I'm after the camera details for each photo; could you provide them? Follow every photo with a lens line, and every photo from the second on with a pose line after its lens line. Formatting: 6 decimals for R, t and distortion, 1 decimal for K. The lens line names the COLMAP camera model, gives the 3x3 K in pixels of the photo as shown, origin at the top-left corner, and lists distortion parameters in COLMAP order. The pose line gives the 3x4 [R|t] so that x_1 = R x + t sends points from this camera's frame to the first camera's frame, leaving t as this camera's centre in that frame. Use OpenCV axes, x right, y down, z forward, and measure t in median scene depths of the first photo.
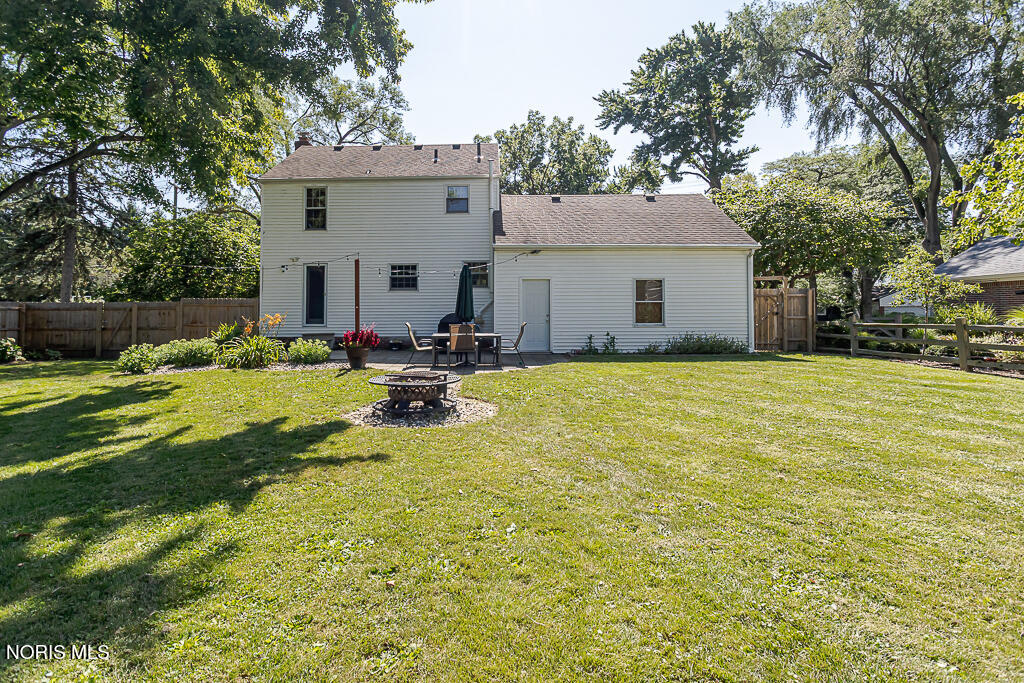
lens RADIAL K [[502.2, 0, 511.8], [0, 502.2, 315.9], [0, 0, 1]] dist [-0.000970, -0.000089]
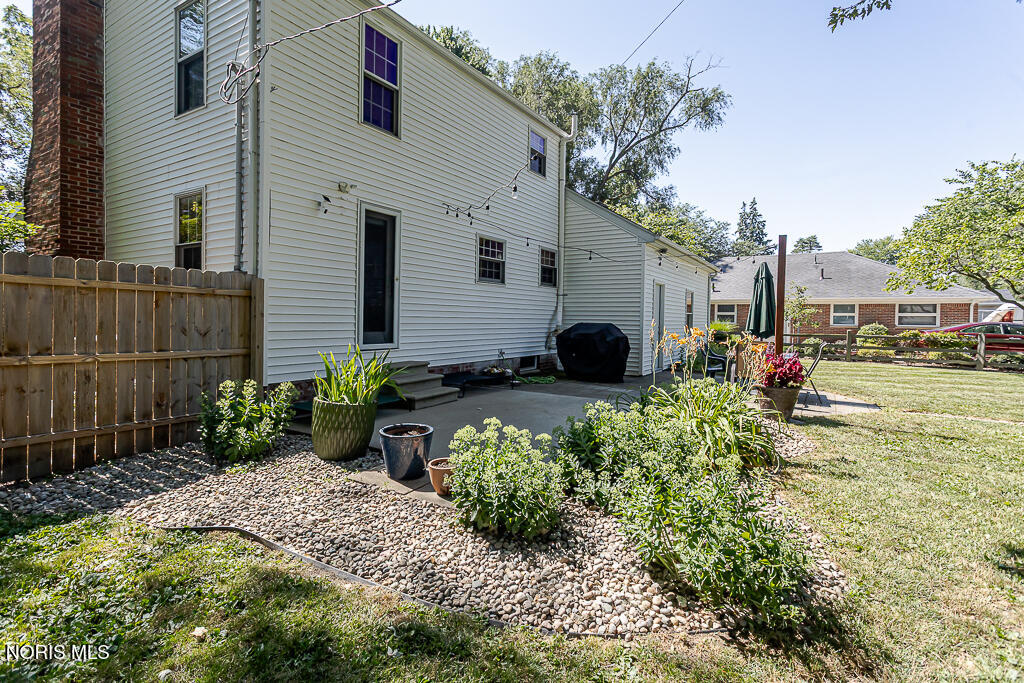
lens RADIAL K [[502.2, 0, 511.8], [0, 502.2, 315.9], [0, 0, 1]] dist [-0.000970, -0.000089]
pose [[0.557863, 0.019865, 0.829695, -0.716506], [-0.003720, 0.999763, -0.021436, -0.000609], [-0.829925, 0.008872, 0.557805, 0.692116]]
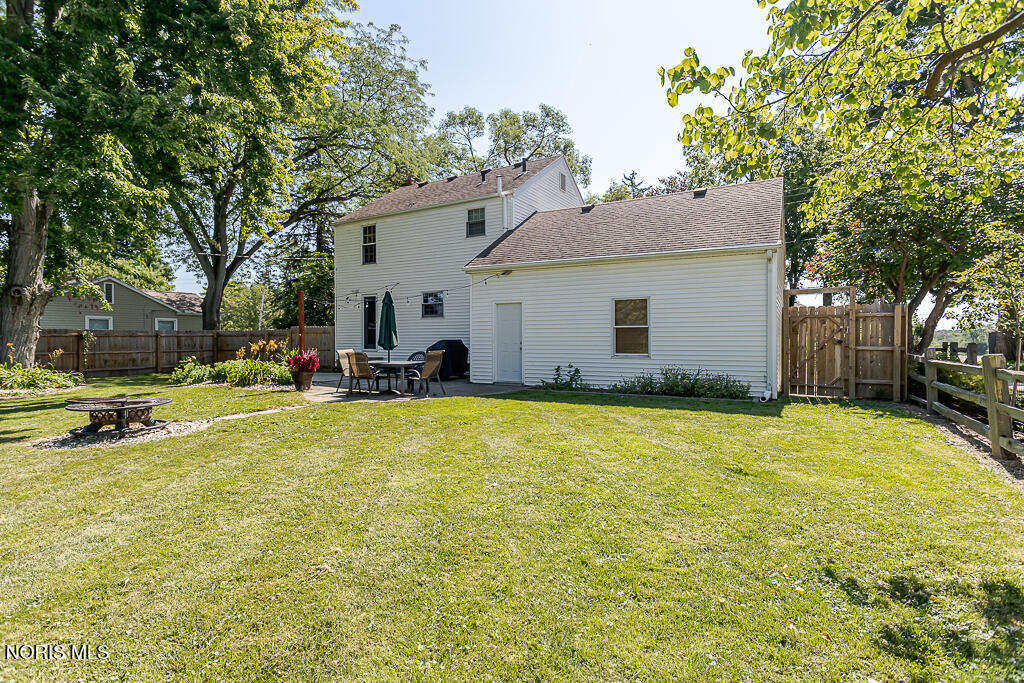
lens RADIAL K [[501.9, 0, 551.4], [0, 501.9, 350.8], [0, 0, 1]] dist [-0.000955, -0.000094]
pose [[0.882296, 0.014137, -0.470482, 0.505540], [-0.003268, 0.999709, 0.023910, -0.008065], [0.470683, -0.019559, 0.882086, 0.219947]]
